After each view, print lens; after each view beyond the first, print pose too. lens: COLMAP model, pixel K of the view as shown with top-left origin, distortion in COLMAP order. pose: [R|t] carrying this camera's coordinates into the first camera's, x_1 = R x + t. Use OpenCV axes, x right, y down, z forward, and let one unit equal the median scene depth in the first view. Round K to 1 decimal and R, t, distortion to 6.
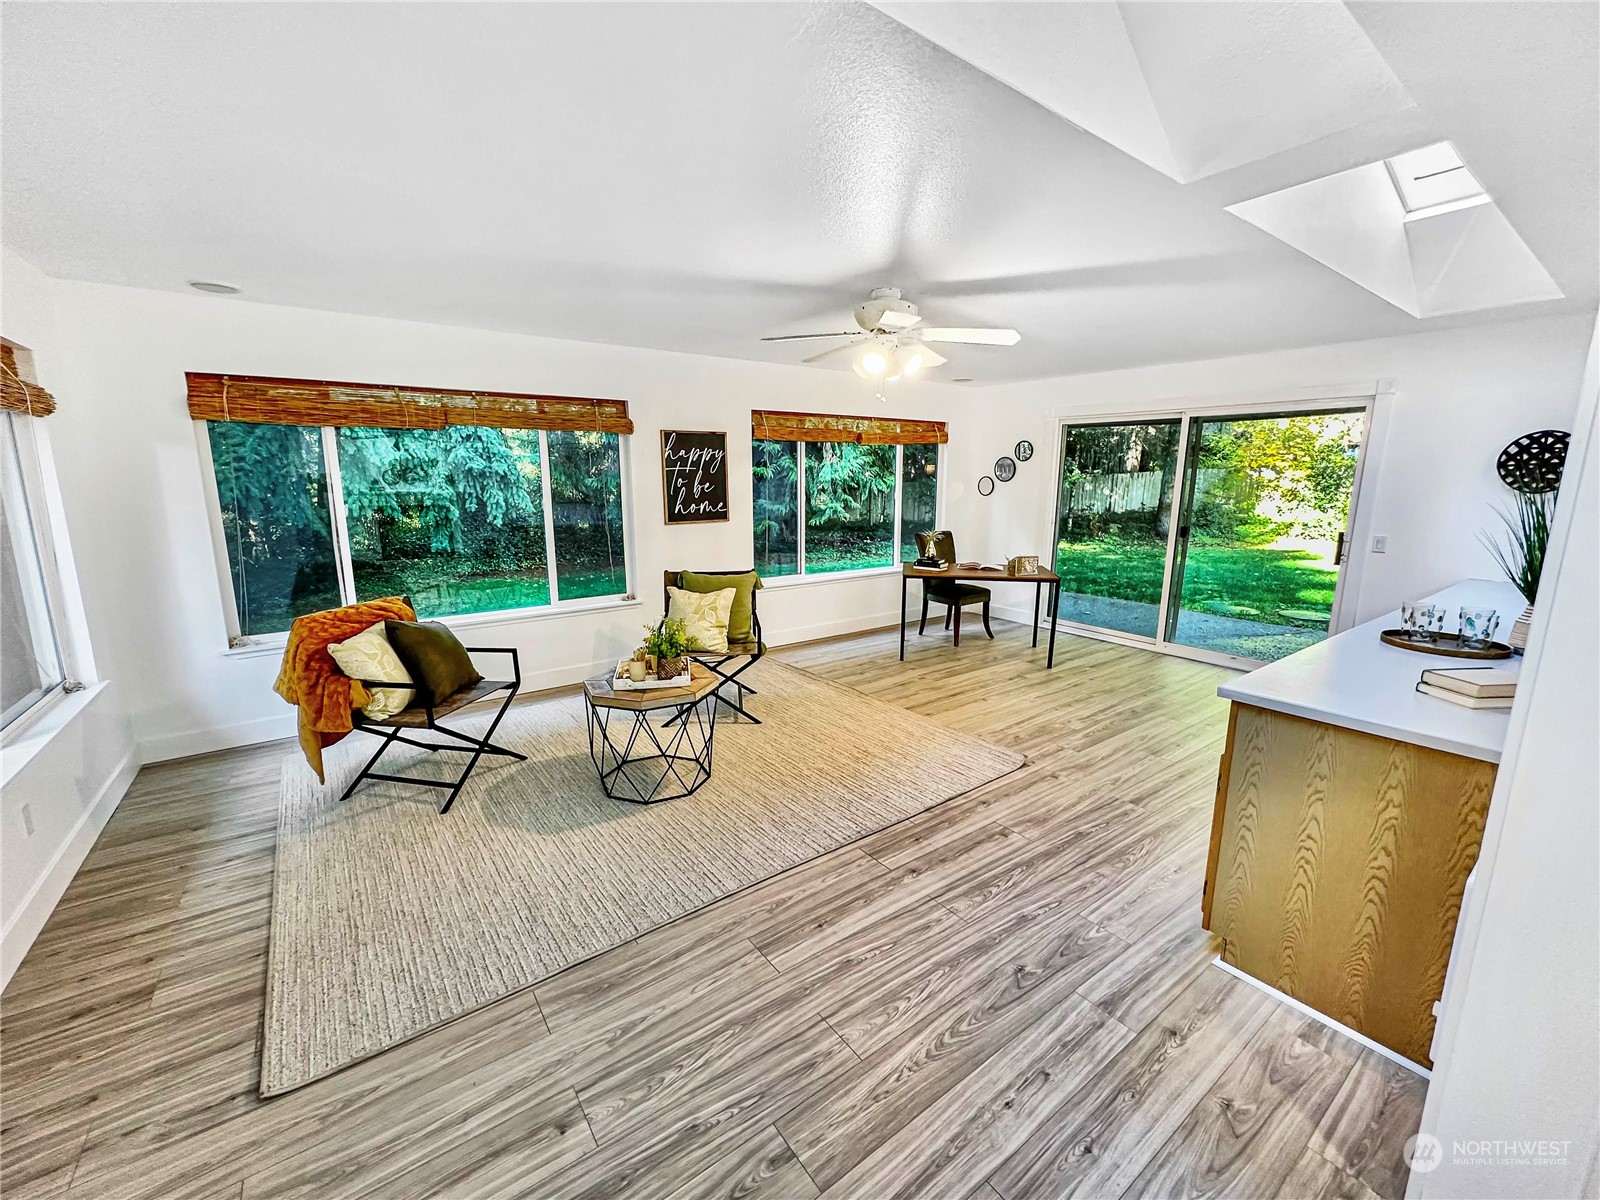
lens RADIAL K [[649.3, 0, 798.2], [0, 649.3, 603.9], [0, 0, 1]] dist [-0.000913, -0.000256]
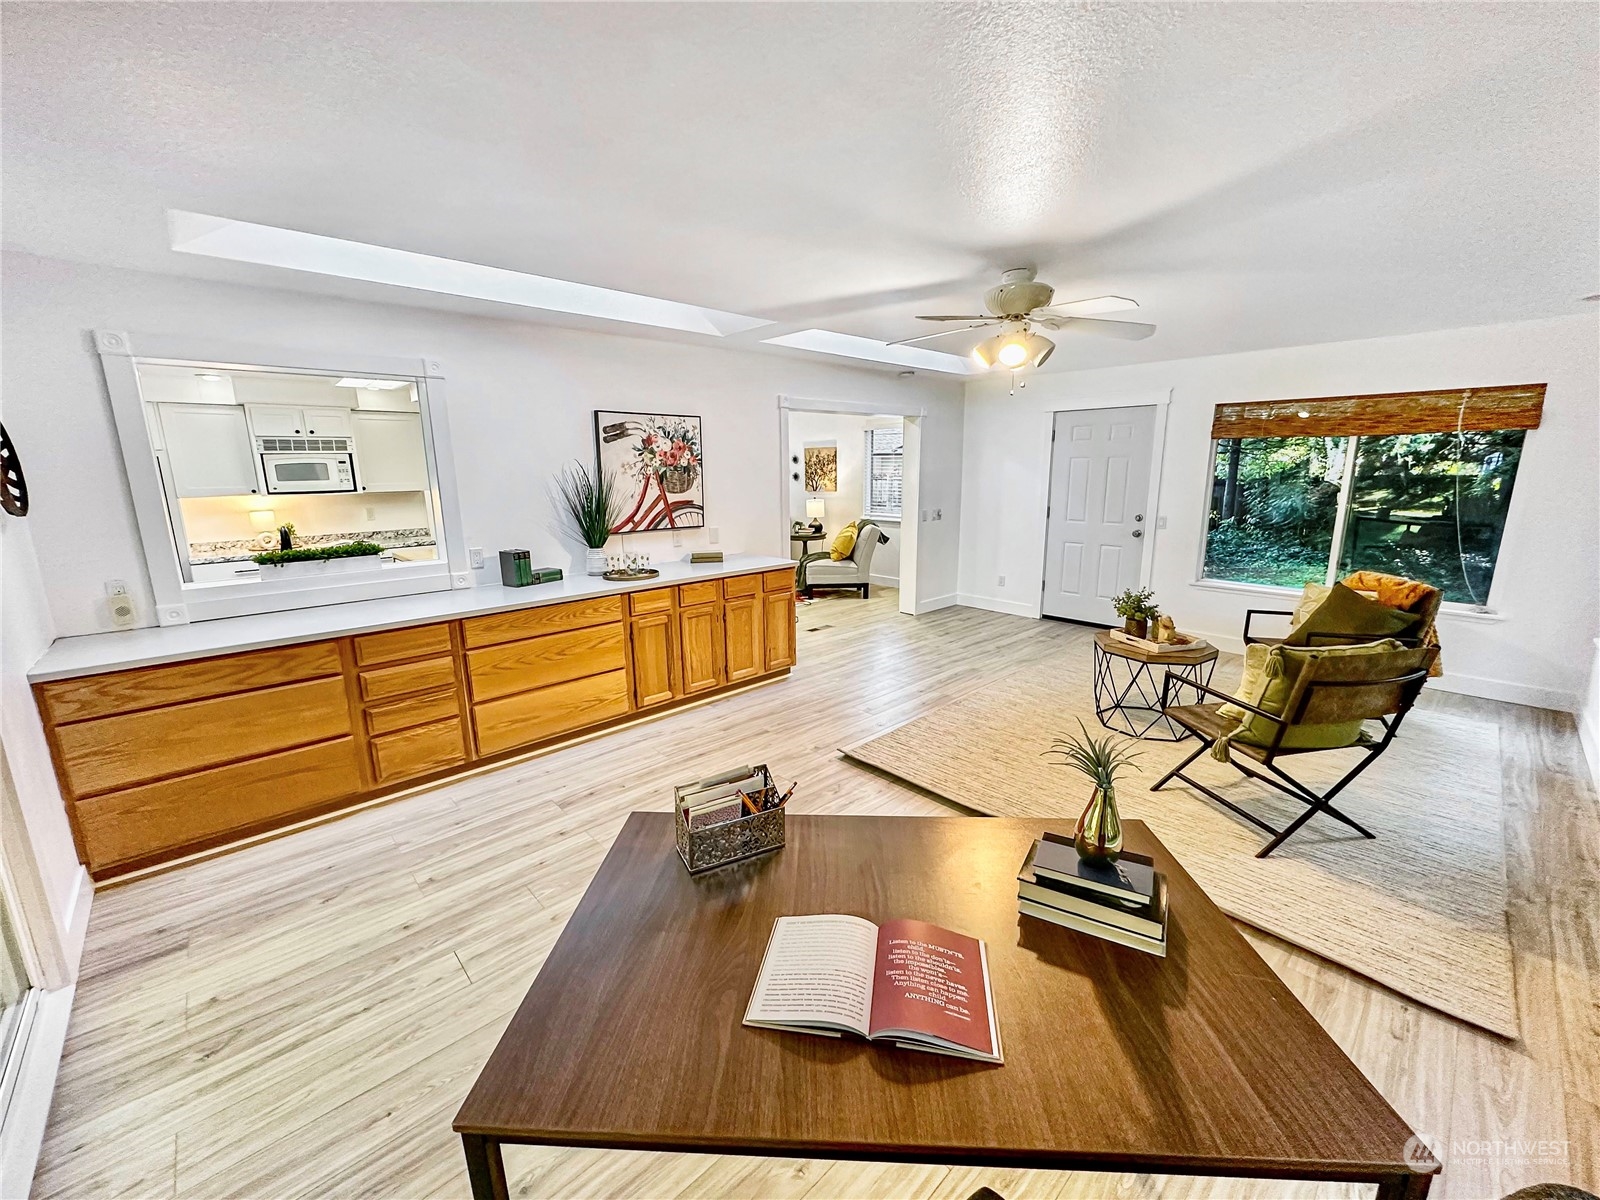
lens RADIAL K [[649.3, 0, 798.2], [0, 649.3, 603.9], [0, 0, 1]] dist [-0.000913, -0.000256]
pose [[-0.992887, 0.034987, -0.113800, 0.483388], [-0.012053, 0.921397, 0.388437, -0.345889], [0.118445, 0.387046, -0.914421, 1.700509]]
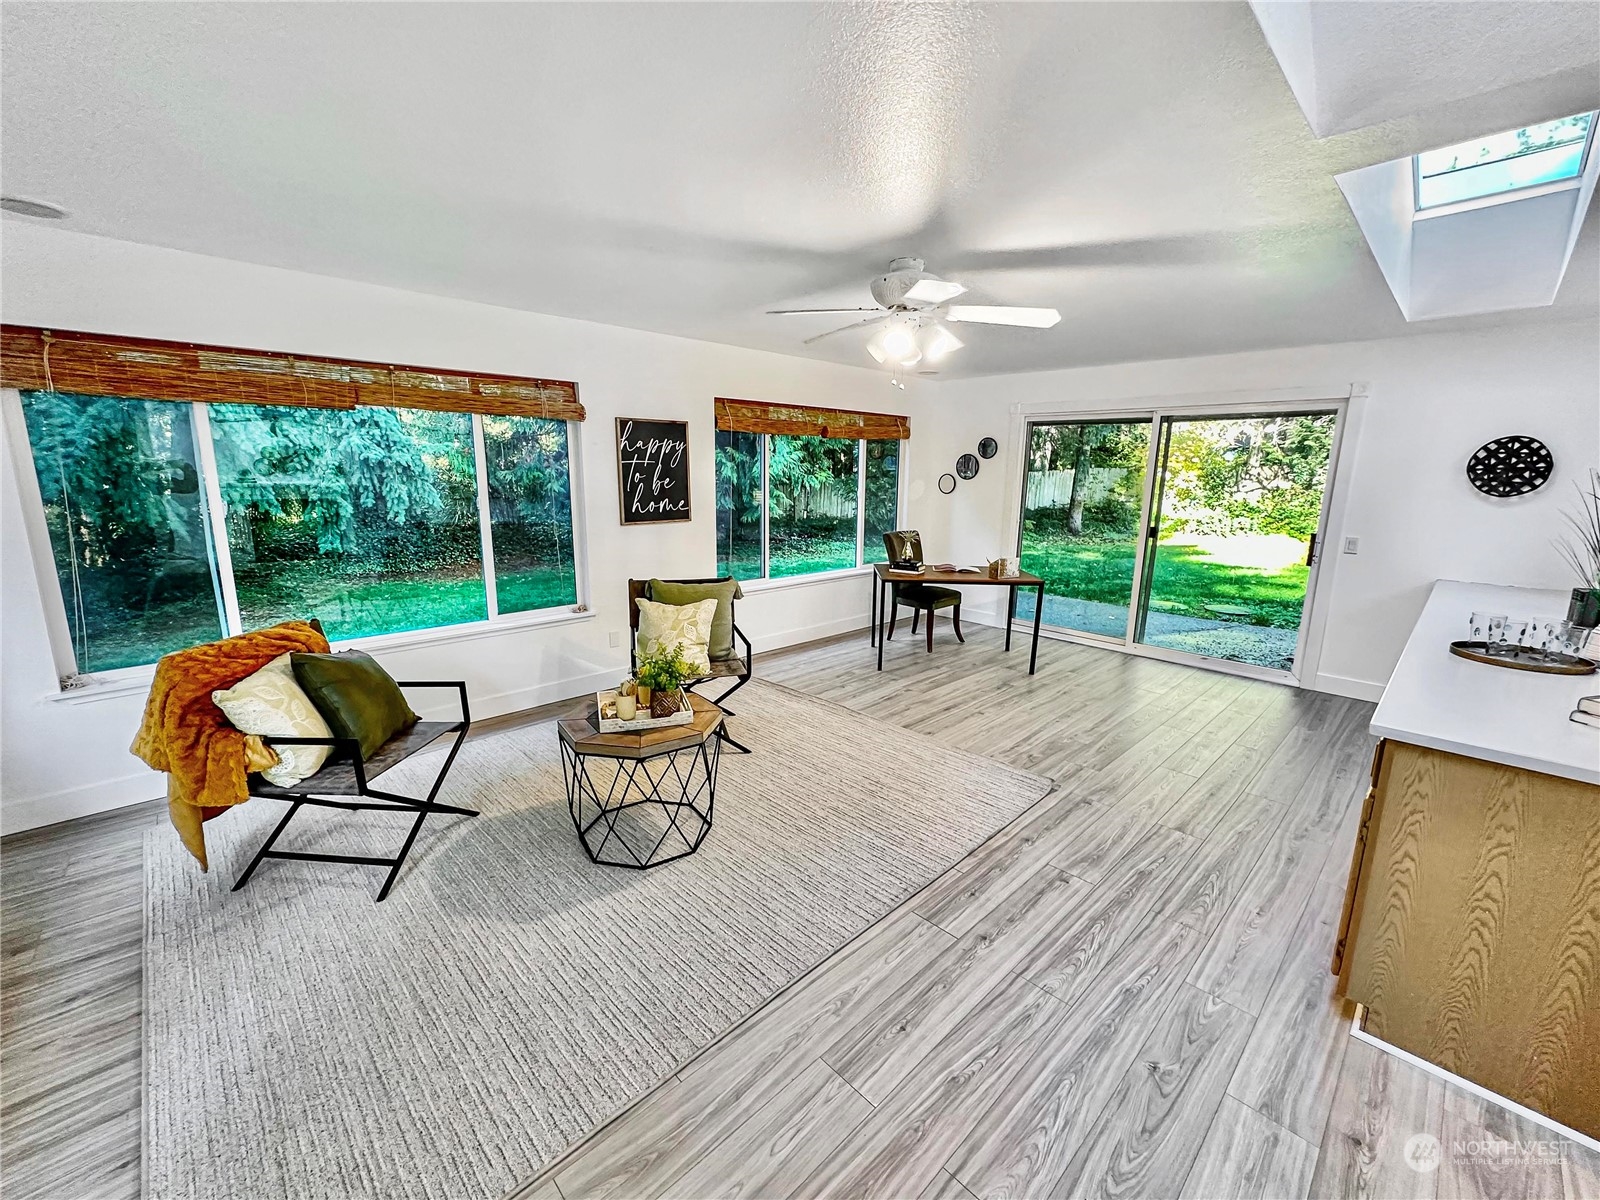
lens RADIAL K [[649.3, 0, 798.2], [0, 649.3, 603.9], [0, 0, 1]] dist [-0.000913, -0.000256]
pose [[0.990986, -0.015993, 0.133010, -0.115207], [0.014995, 0.999851, 0.008503, -0.026106], [-0.133126, -0.006431, 0.991078, 0.127354]]
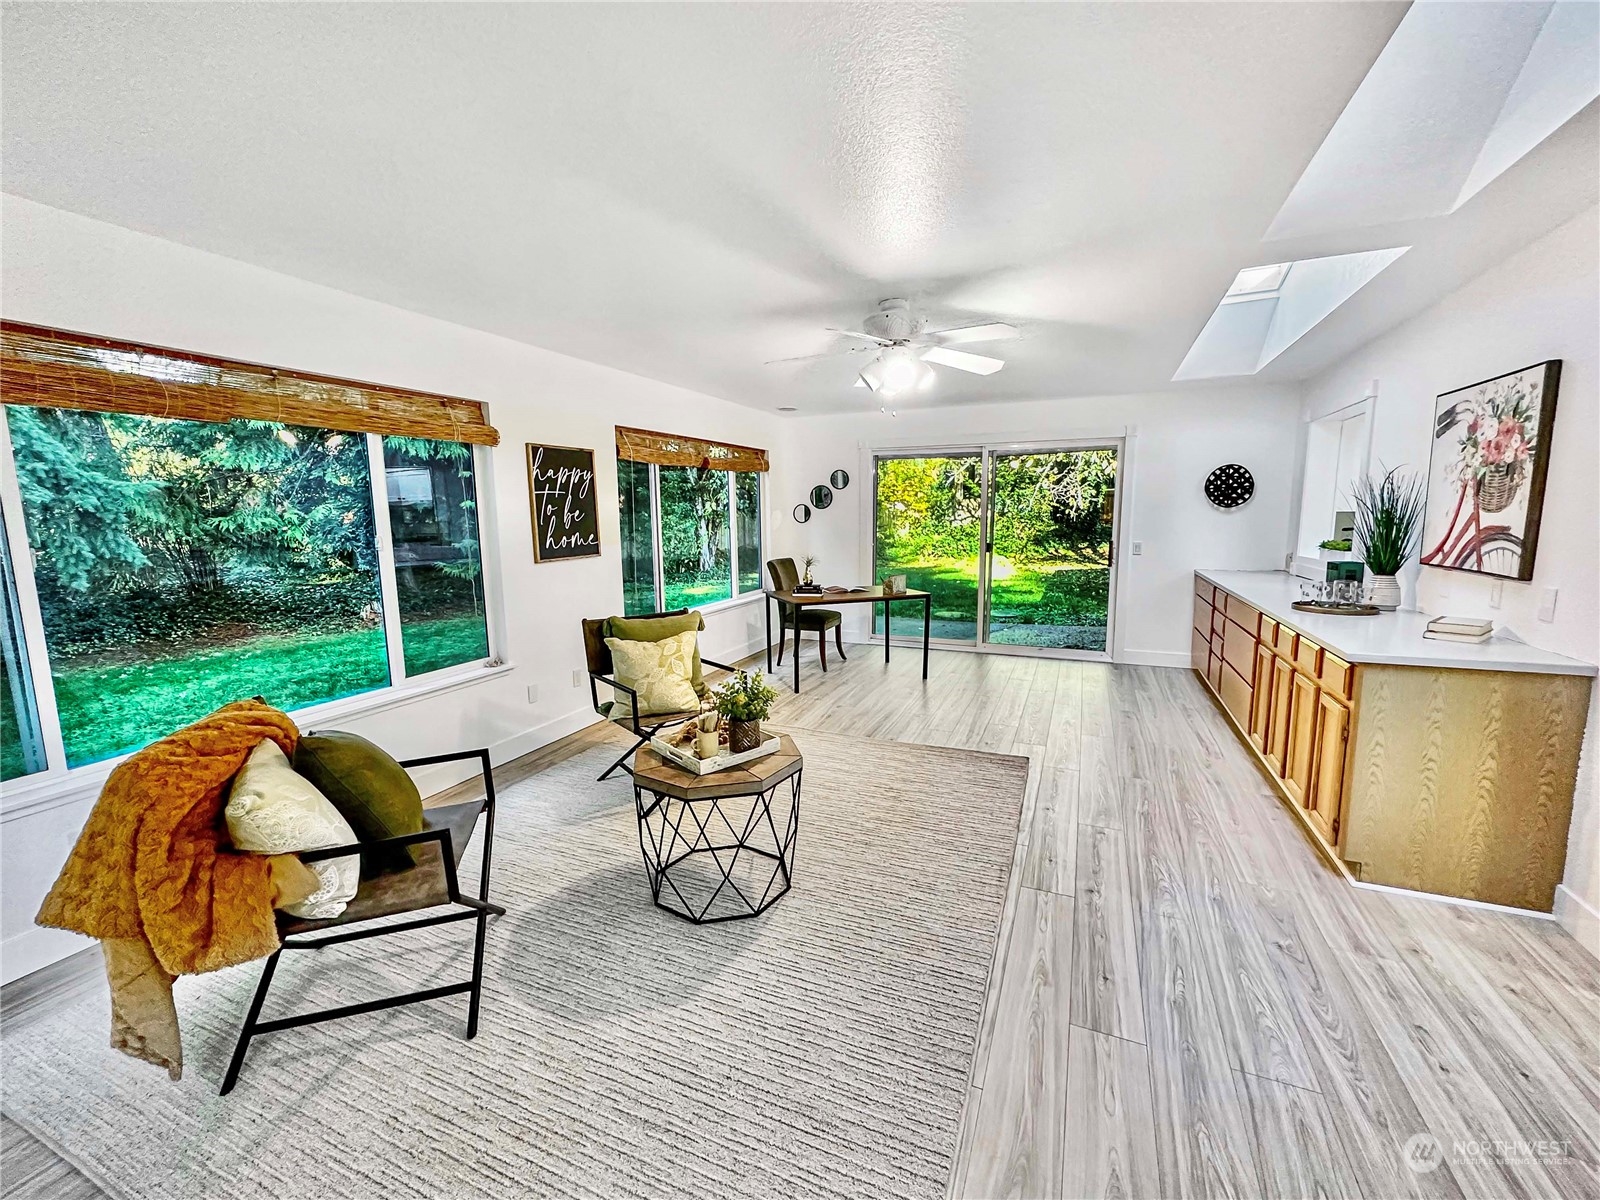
lens RADIAL K [[649.3, 0, 798.2], [0, 649.3, 603.9], [0, 0, 1]] dist [-0.000913, -0.000256]
pose [[0.865673, -0.082652, 0.493739, -0.430941], [0.110703, 0.993465, -0.027790, -0.022768], [-0.488216, 0.078716, 0.869166, 0.229213]]
